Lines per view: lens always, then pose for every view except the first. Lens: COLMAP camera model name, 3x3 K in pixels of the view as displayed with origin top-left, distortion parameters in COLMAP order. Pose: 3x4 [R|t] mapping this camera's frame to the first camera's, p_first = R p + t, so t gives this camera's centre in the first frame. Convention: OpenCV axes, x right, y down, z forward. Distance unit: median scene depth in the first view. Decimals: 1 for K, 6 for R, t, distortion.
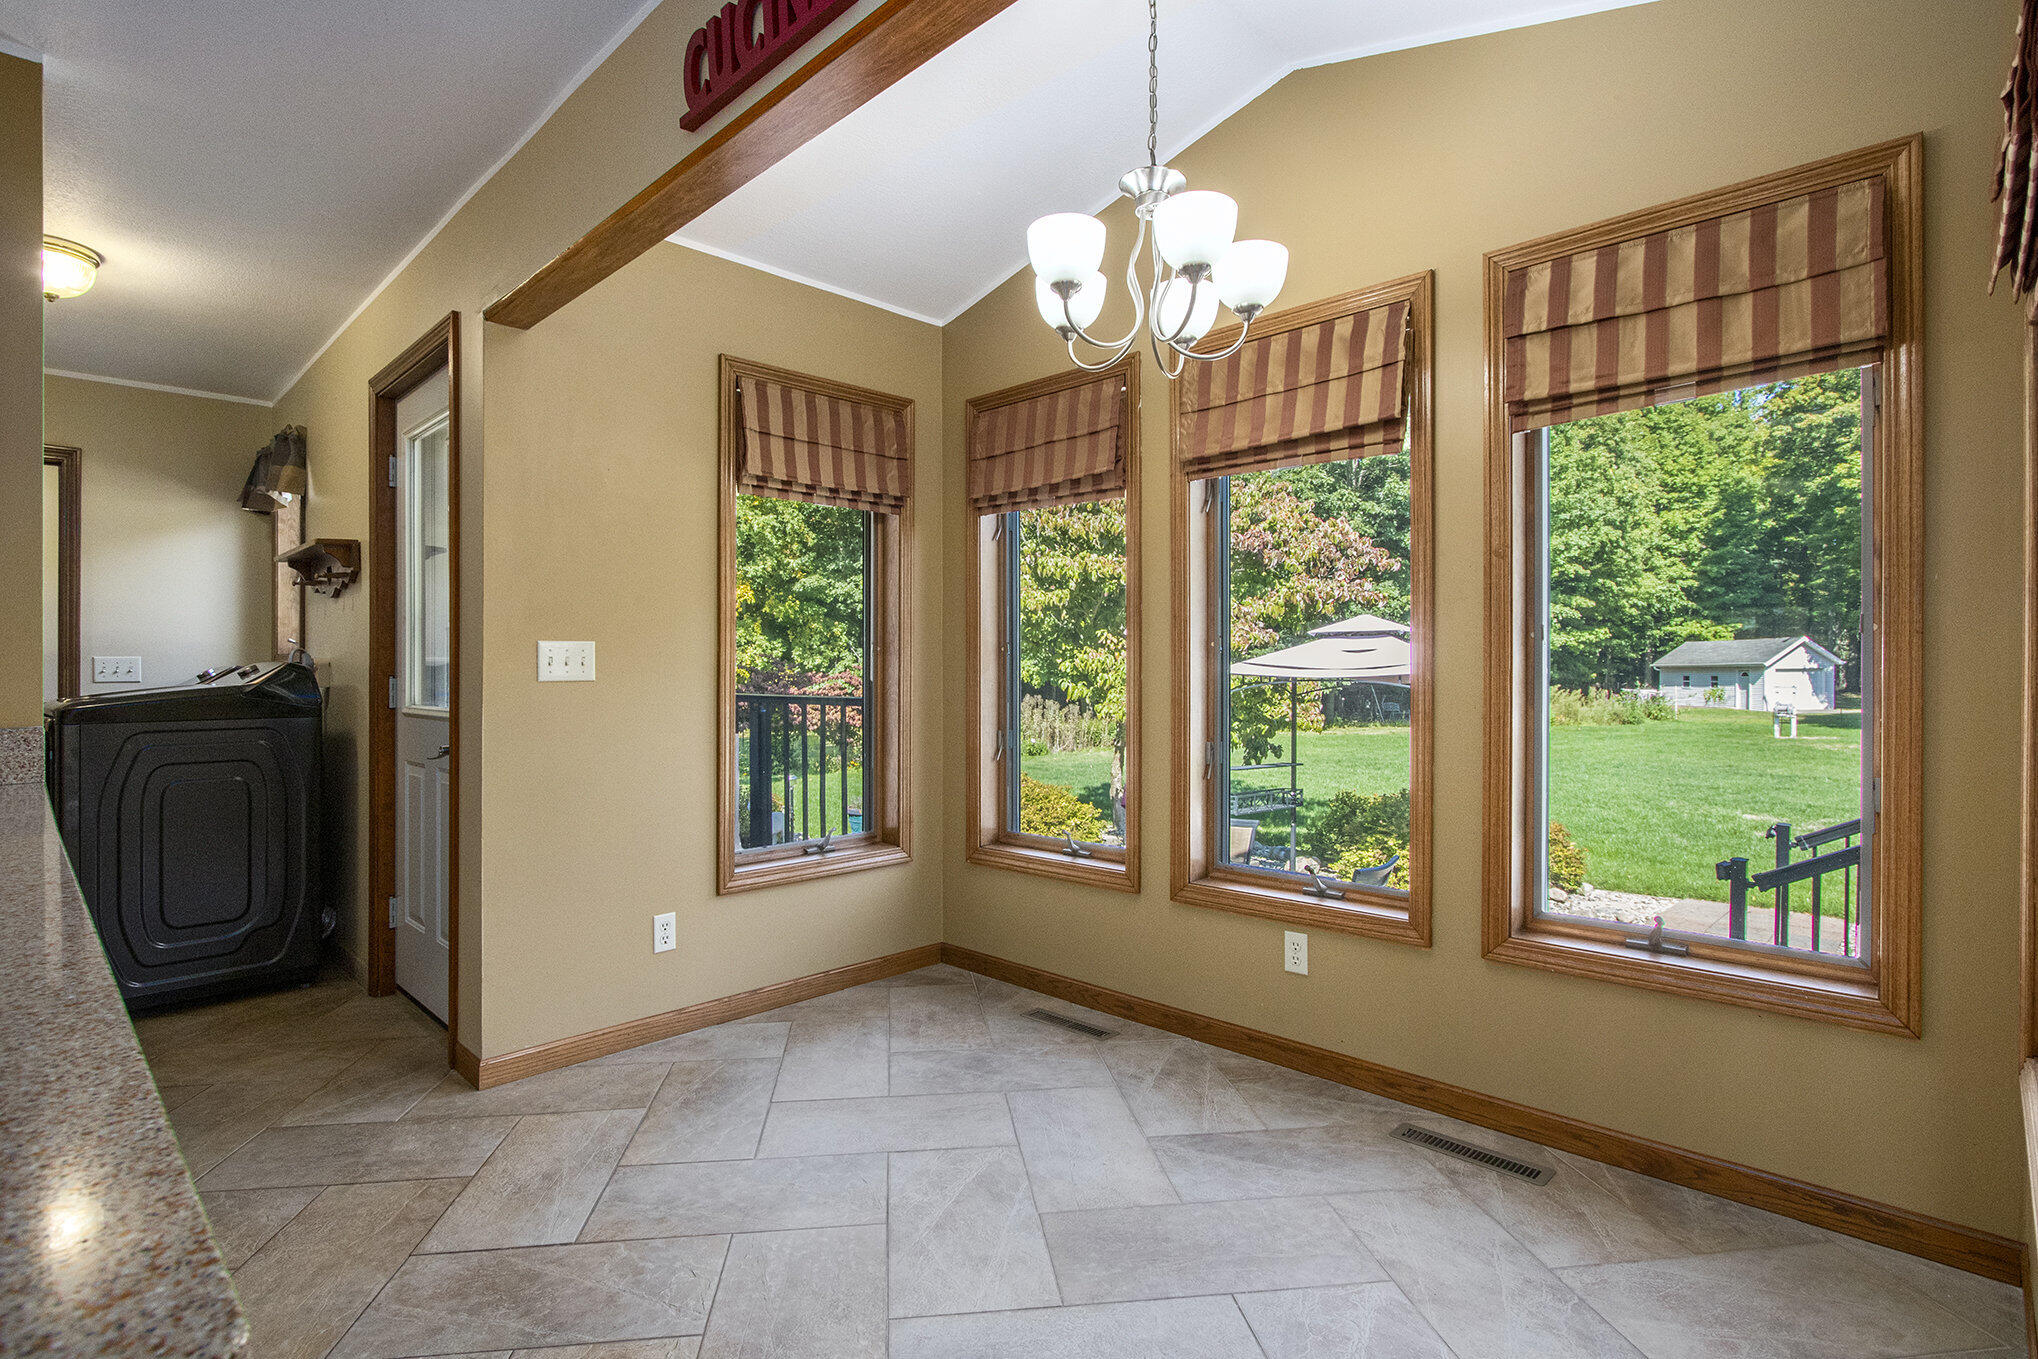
lens RADIAL K [[990.2, 0, 960.1], [0, 990.2, 677.2], [0, 0, 1]] dist [-0.009369, 0.000364]
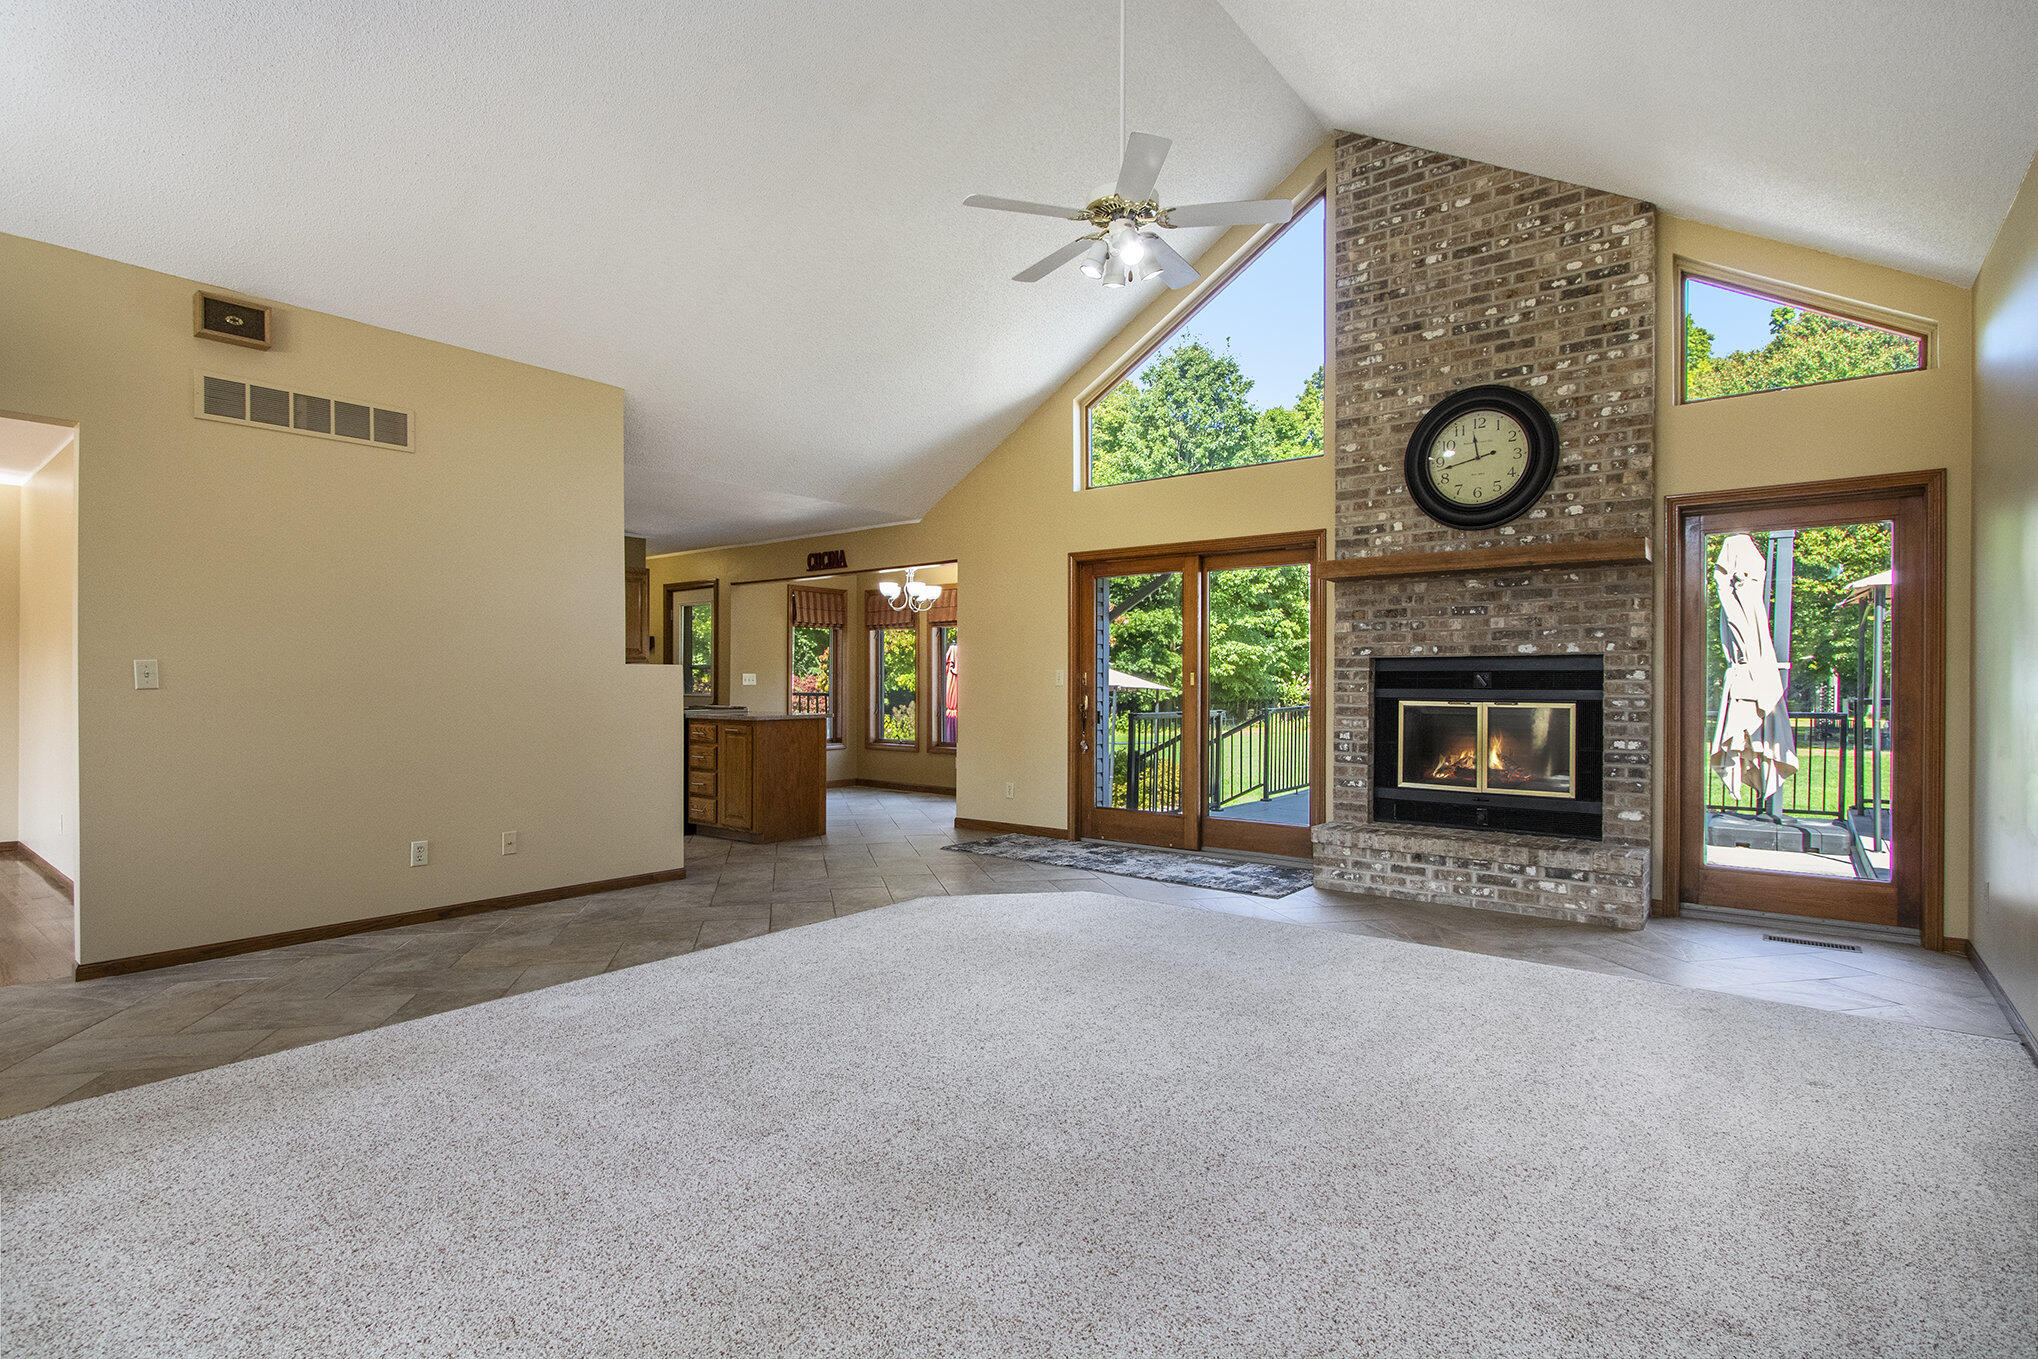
lens RADIAL K [[990.2, 0, 970.1], [0, 990.2, 695.8], [0, 0, 1]] dist [-0.009369, 0.000364]
pose [[0.991166, 0.001144, 0.132619, -0.085919], [-0.001632, 0.999992, 0.003573, 0.019566], [-0.132614, -0.003758, 0.991161, -2.272565]]
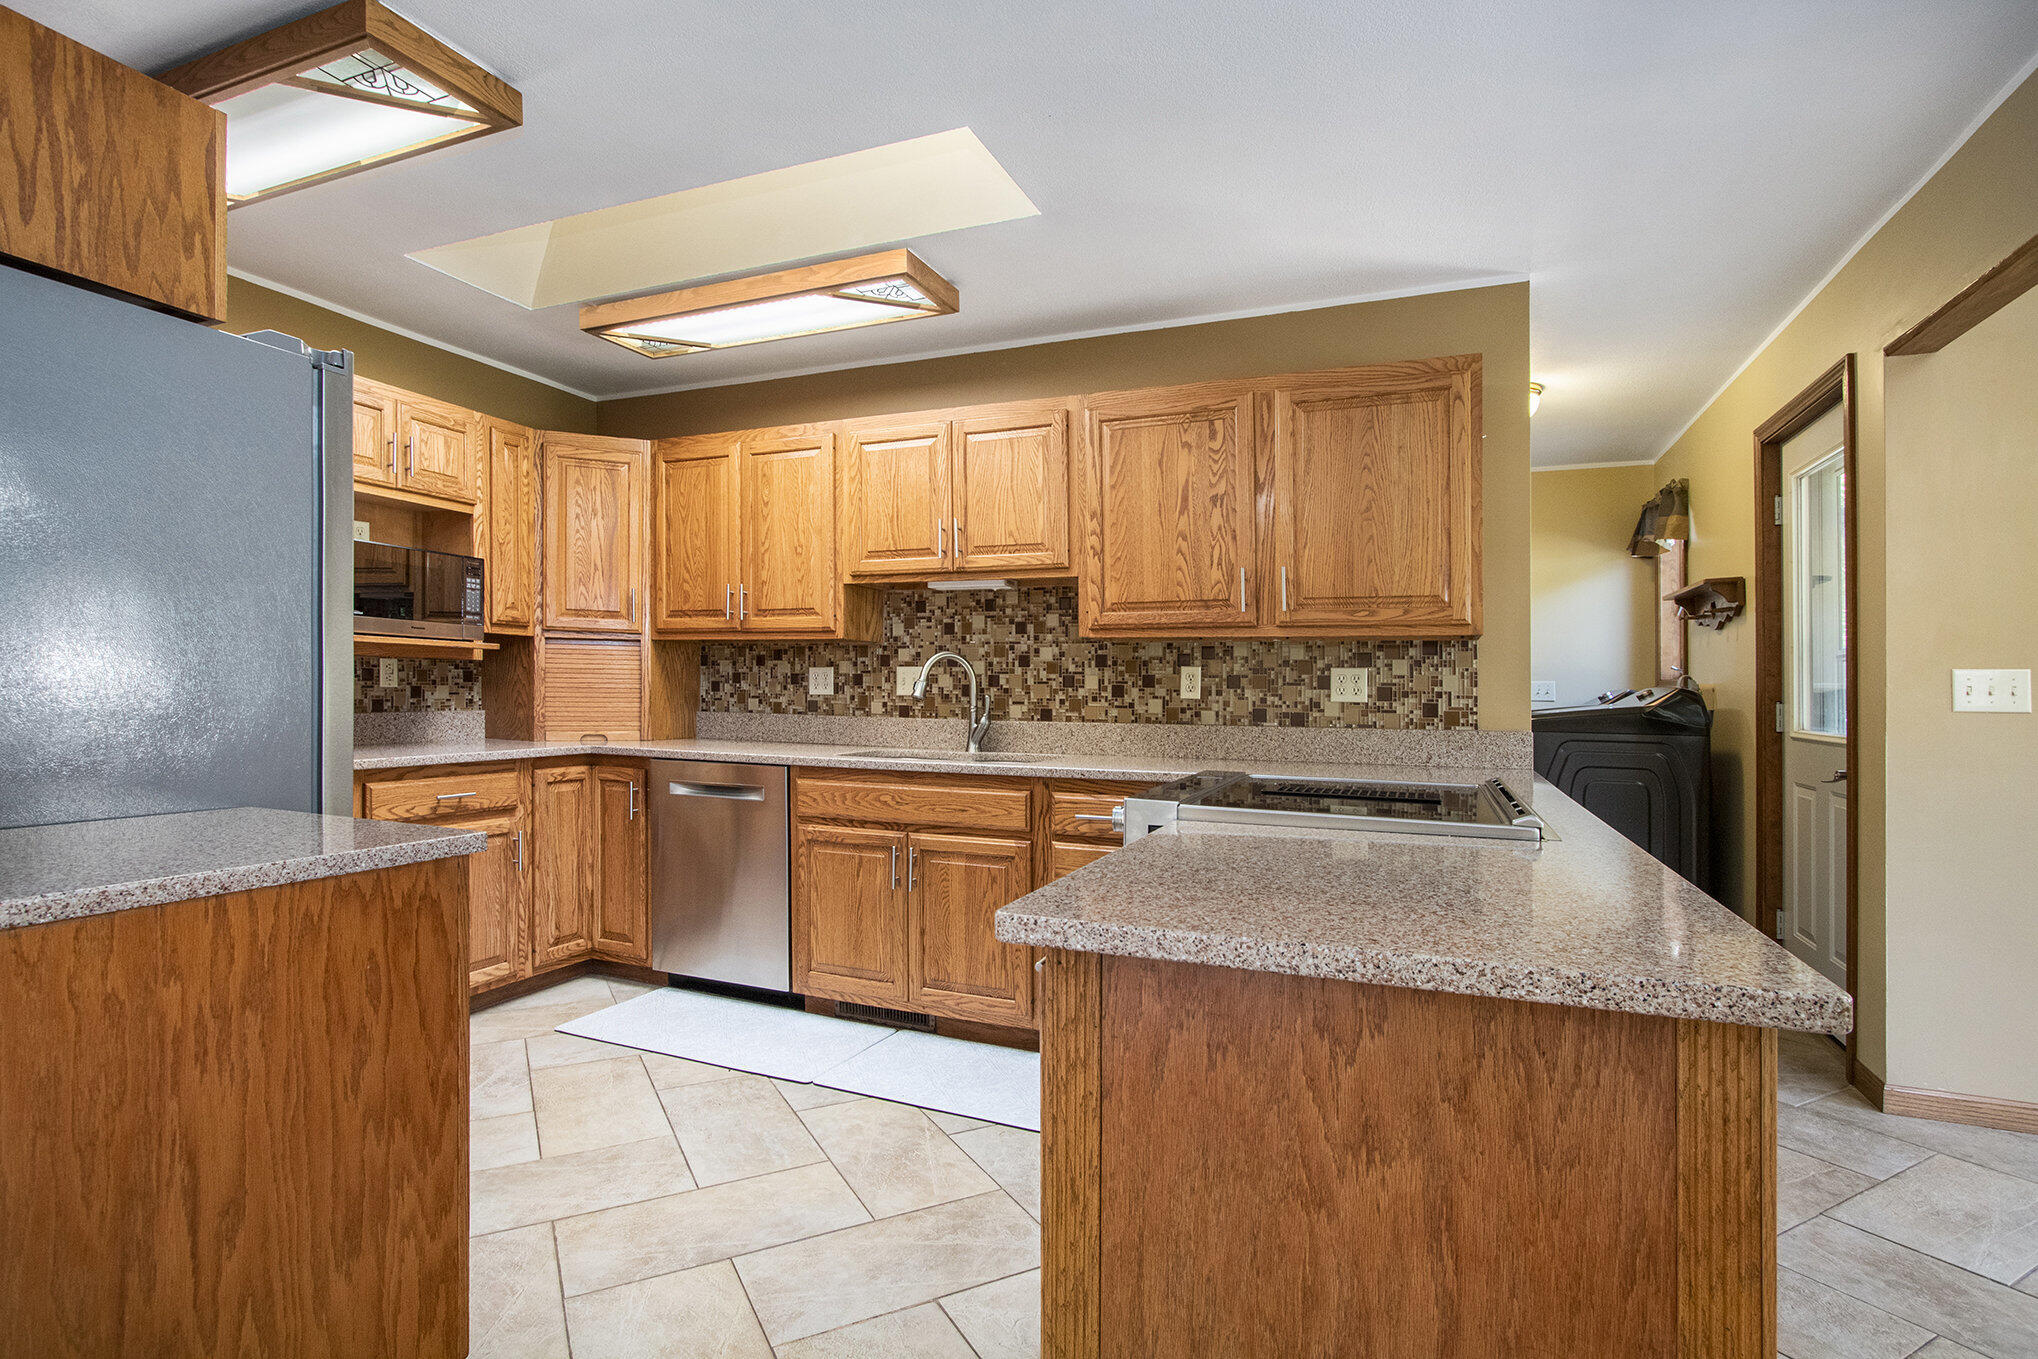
lens RADIAL K [[978.2, 0, 1034.5], [0, 978.2, 657.7], [0, 0, 1]] dist [-0.012078, 0.000637]
pose [[0.407930, -0.017500, -0.912846, 0.052466], [-0.021628, 0.999350, -0.028824, -0.001225], [0.912757, 0.031501, 0.407286, -0.156642]]
